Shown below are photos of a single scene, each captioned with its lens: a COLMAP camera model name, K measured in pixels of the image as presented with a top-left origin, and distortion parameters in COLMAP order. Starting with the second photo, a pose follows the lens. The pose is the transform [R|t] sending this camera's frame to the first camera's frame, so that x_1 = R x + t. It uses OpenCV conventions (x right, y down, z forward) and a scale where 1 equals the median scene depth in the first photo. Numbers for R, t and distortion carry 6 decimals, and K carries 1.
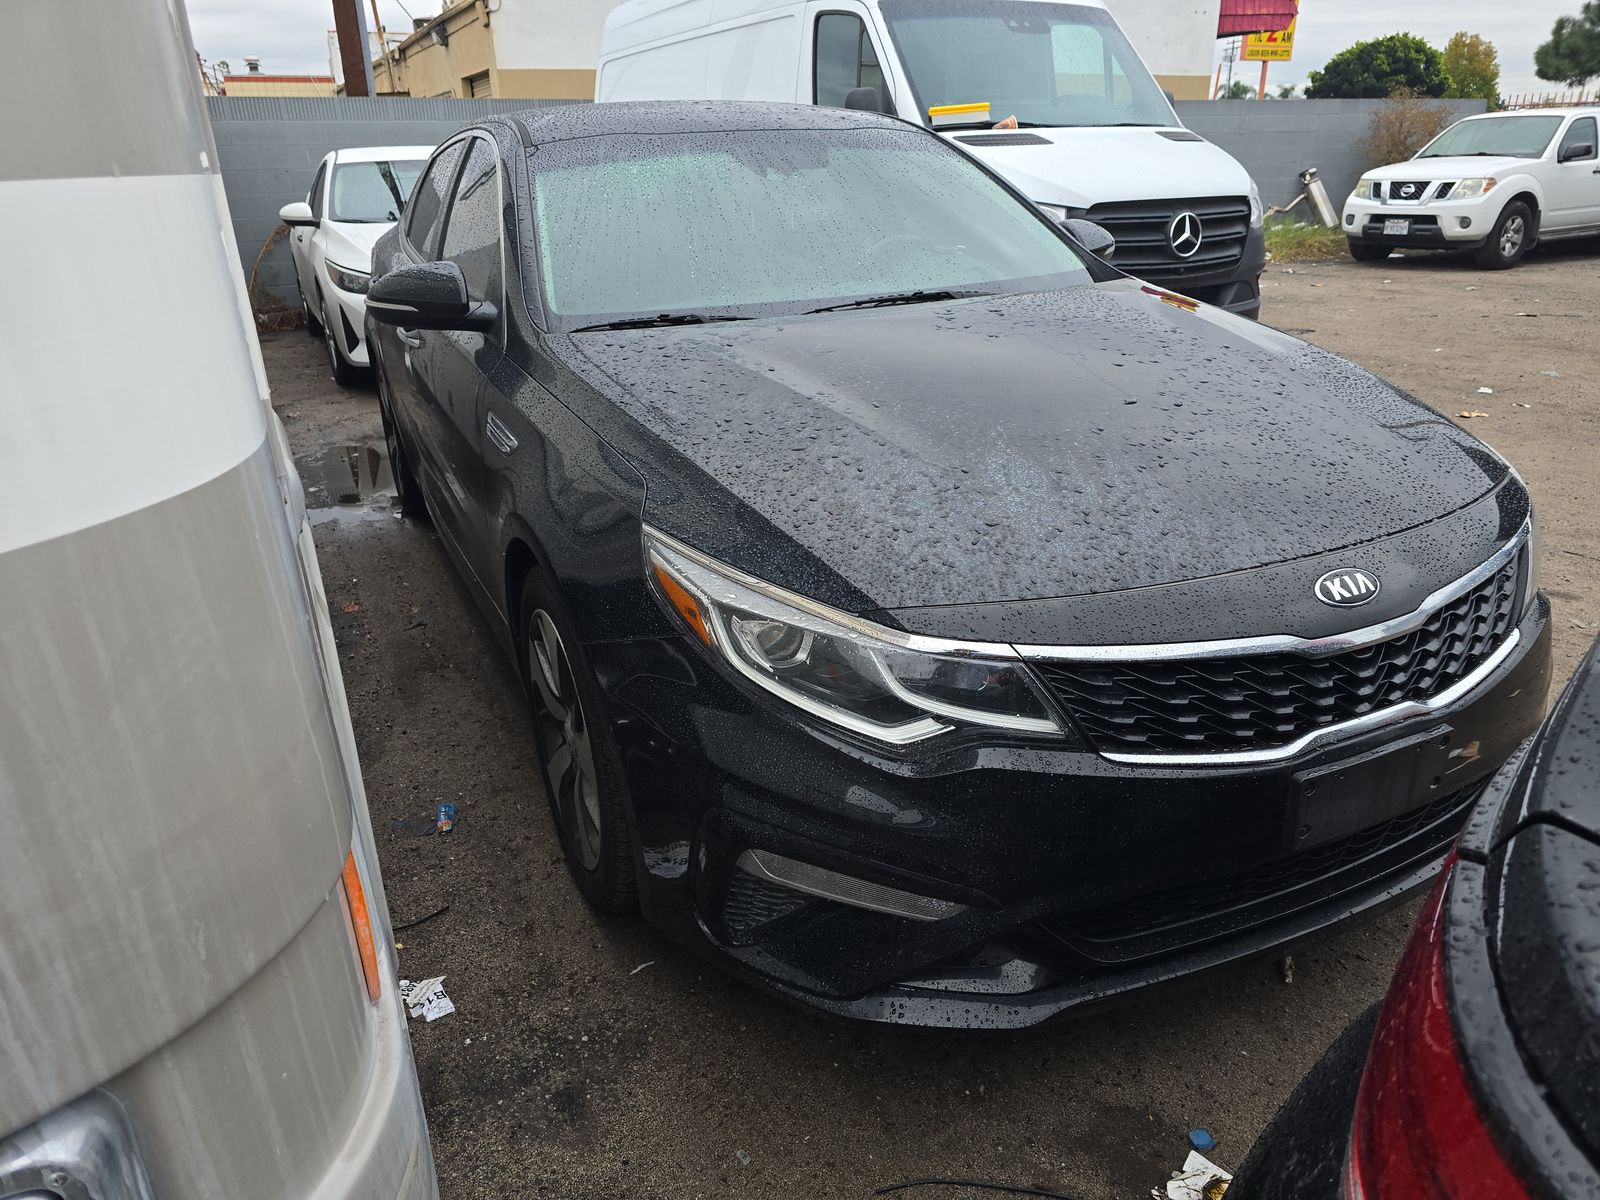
lens RADIAL K [[1049.7, 0, 800.0], [0, 1049.7, 600.0], [0, 0, 1]] dist [0.057930, -0.052364]
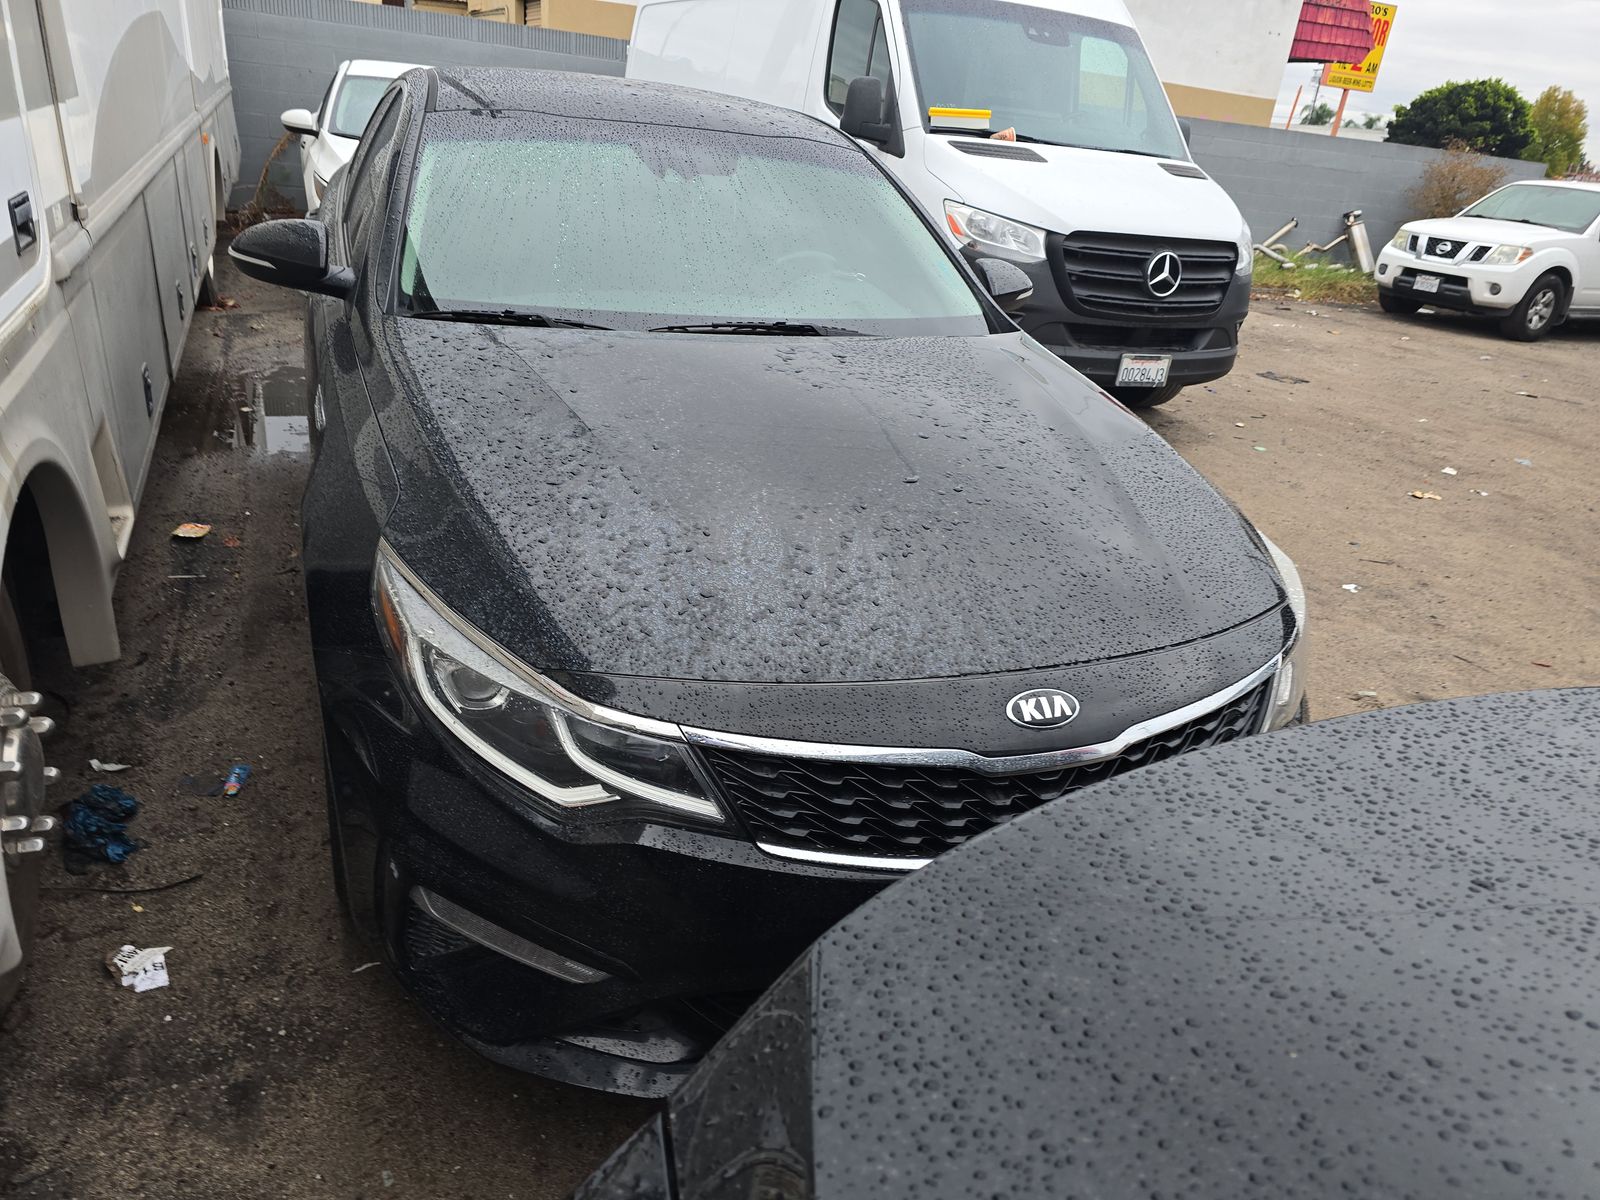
lens RADIAL K [[1049.7, 0, 800.0], [0, 1049.7, 600.0], [0, 0, 1]] dist [0.057930, -0.052364]
pose [[0.990138, 0.140080, -0.002096, 0.211262], [-0.139934, 0.989604, 0.033194, -0.087184], [0.006724, -0.032574, 0.999447, 0.008019]]
